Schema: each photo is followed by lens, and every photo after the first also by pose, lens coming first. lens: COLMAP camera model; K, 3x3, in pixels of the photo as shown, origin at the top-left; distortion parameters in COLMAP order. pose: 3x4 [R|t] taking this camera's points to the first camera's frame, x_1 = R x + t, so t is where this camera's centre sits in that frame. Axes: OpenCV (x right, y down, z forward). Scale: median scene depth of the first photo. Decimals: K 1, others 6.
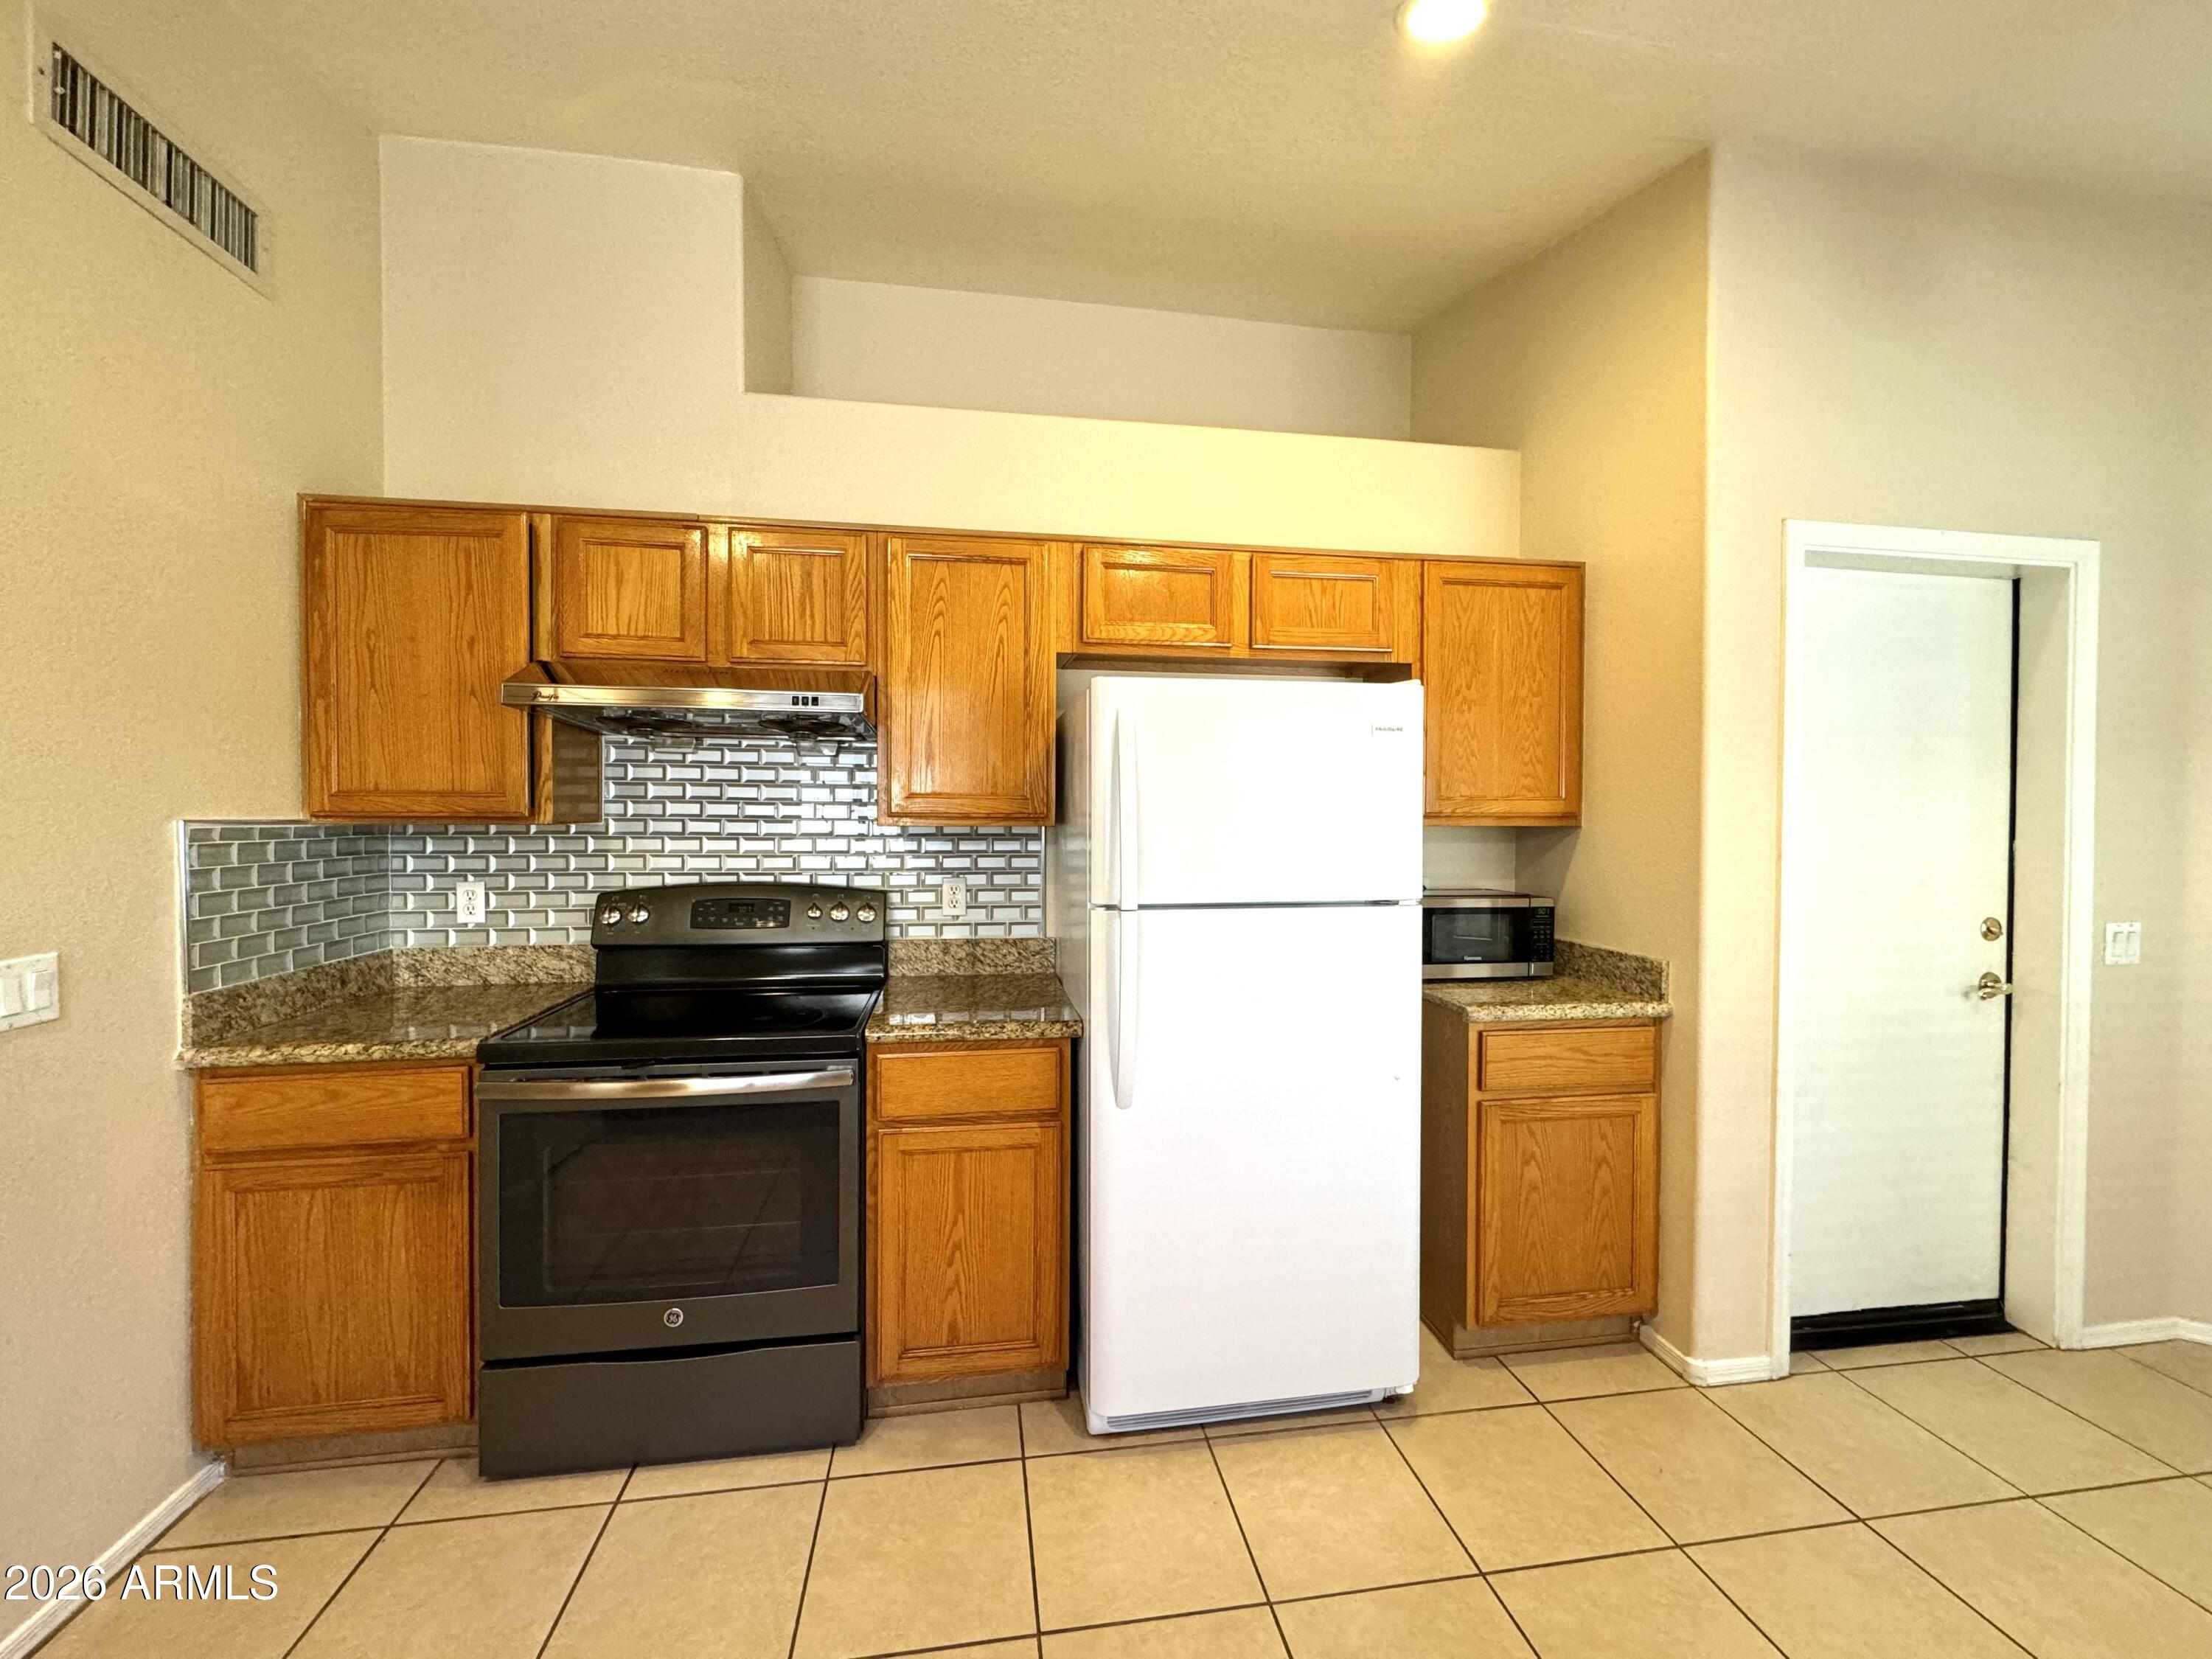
lens RADIAL K [[867.3, 0, 1090.6], [0, 867.3, 834.2], [0, 0, 1]] dist [-0.009539, 0.000940]
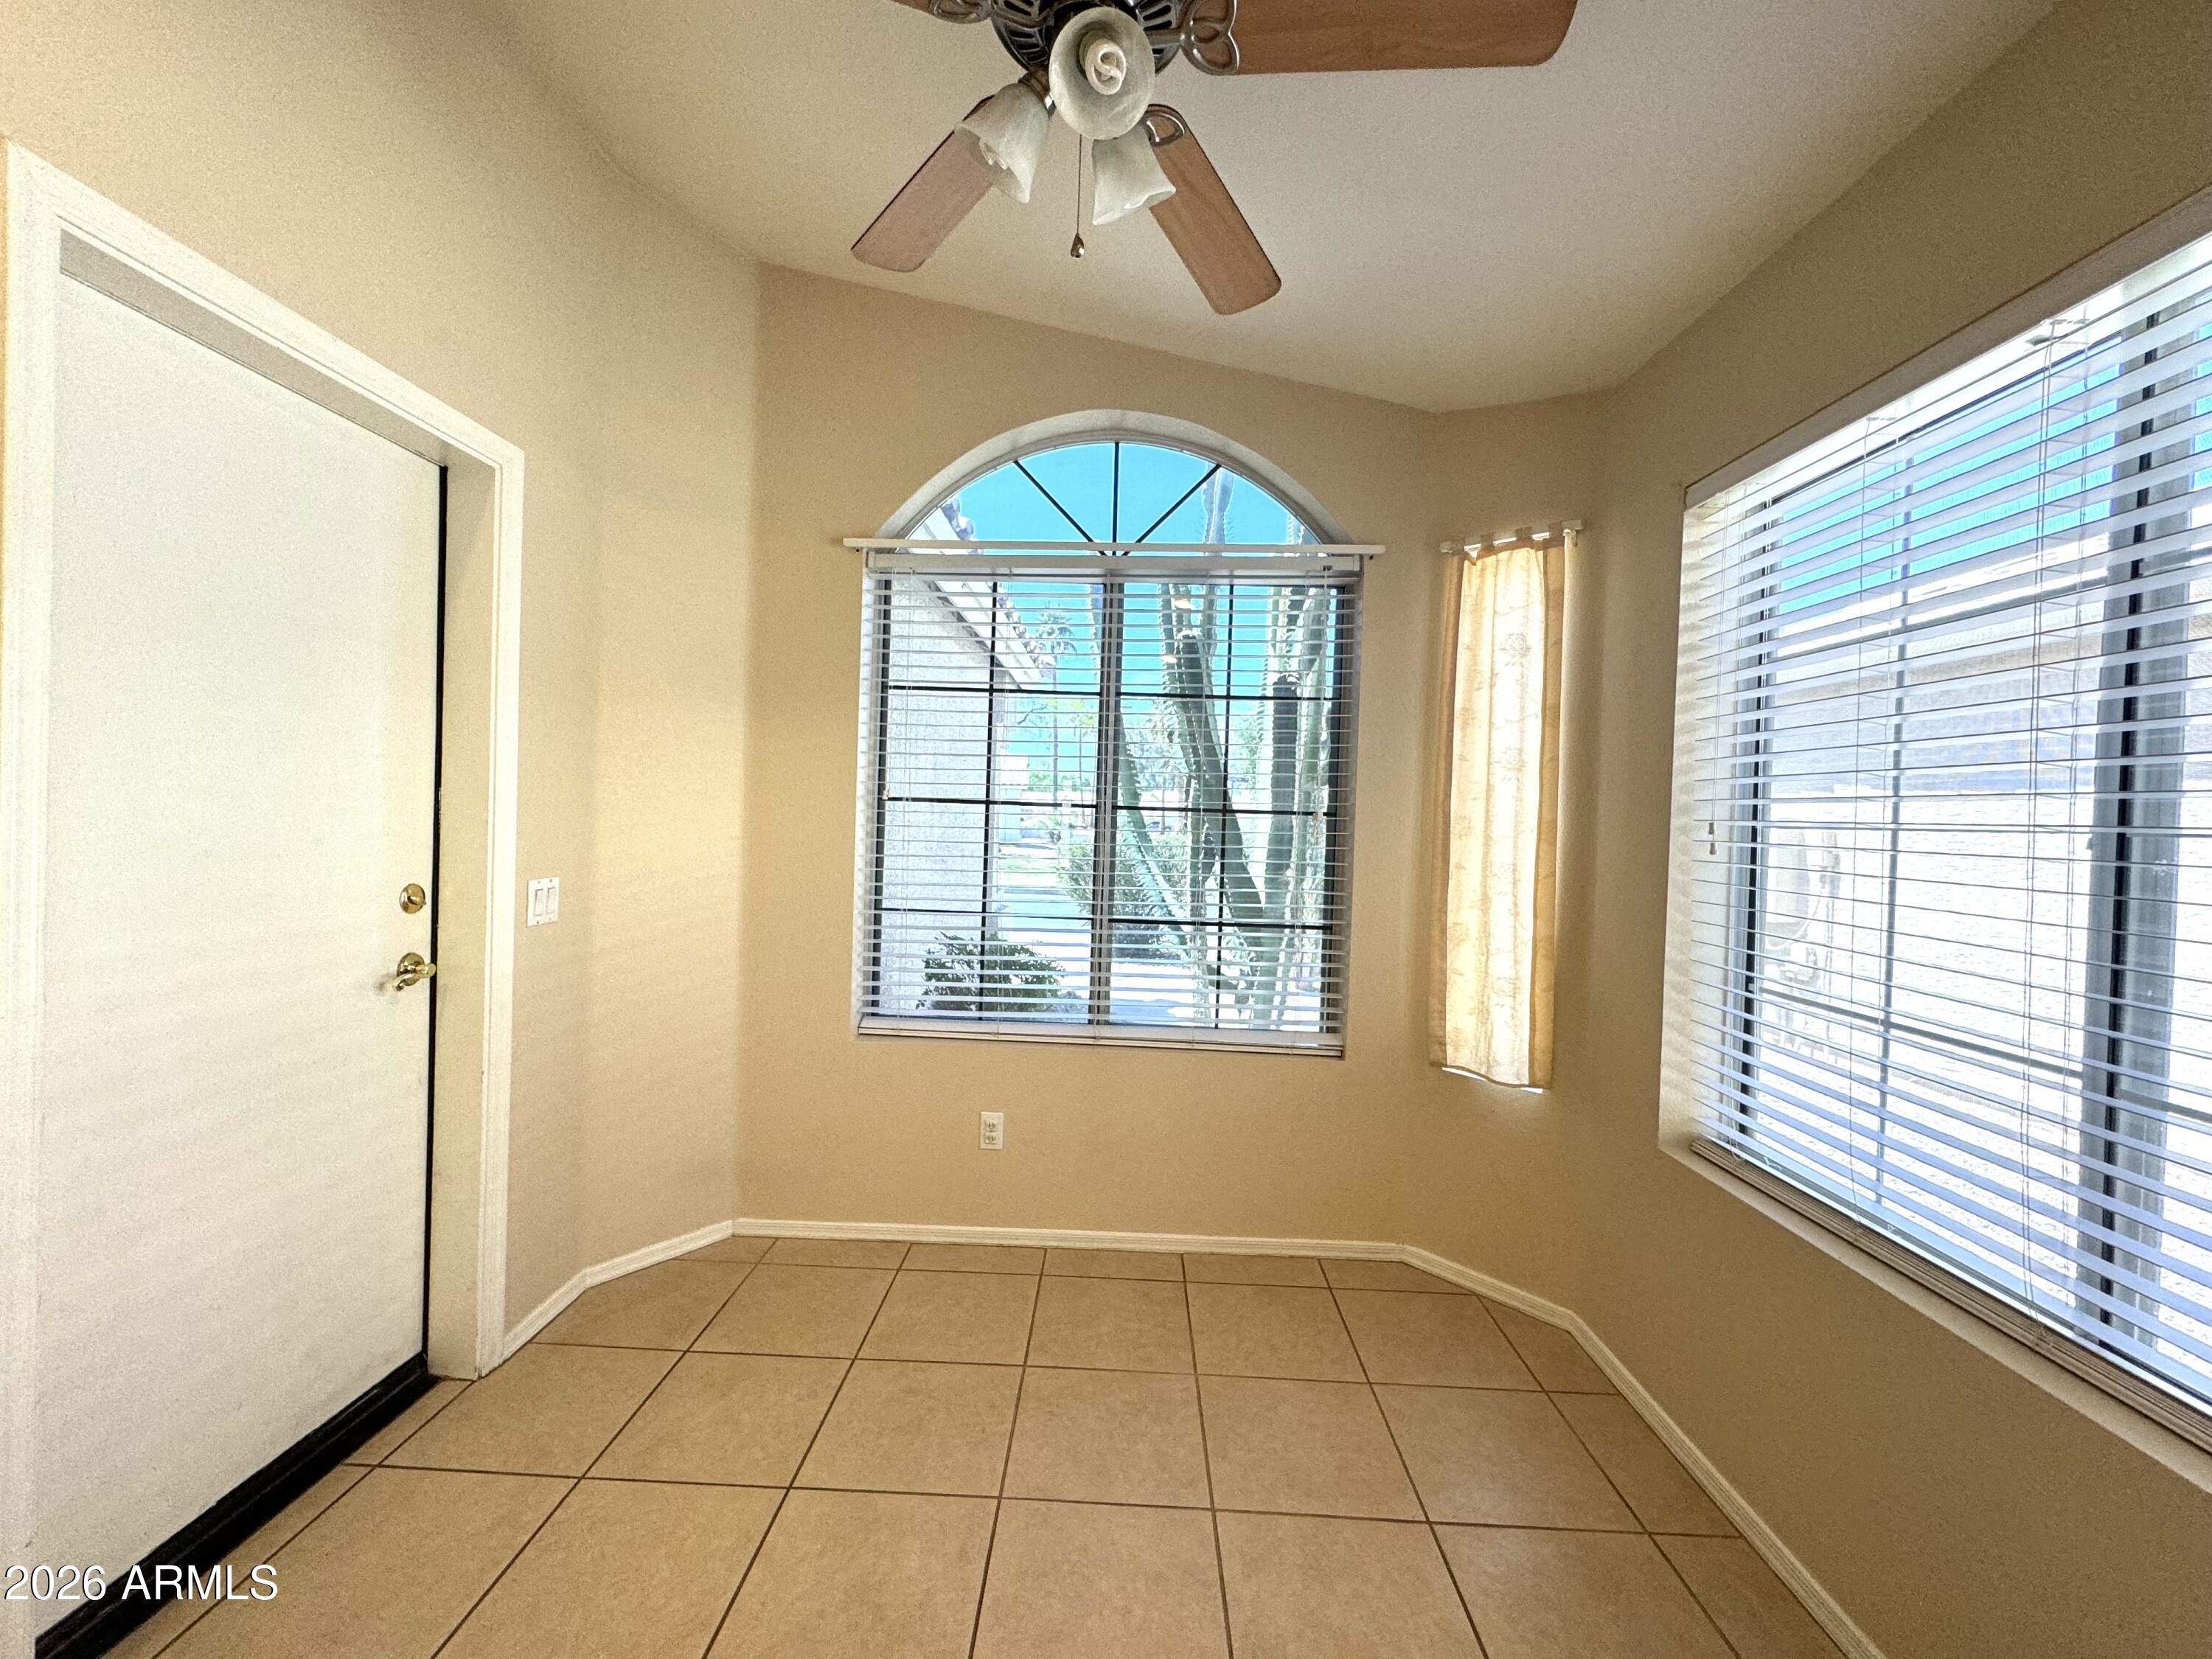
lens RADIAL K [[867.3, 0, 1093.1], [0, 867.3, 823.1], [0, 0, 1]] dist [-0.009539, 0.000940]
pose [[0.180998, -0.015656, 0.983359, 0.383468], [-0.022146, 0.999555, 0.019990, 0.010736], [-0.983234, -0.025395, 0.180571, 0.241056]]
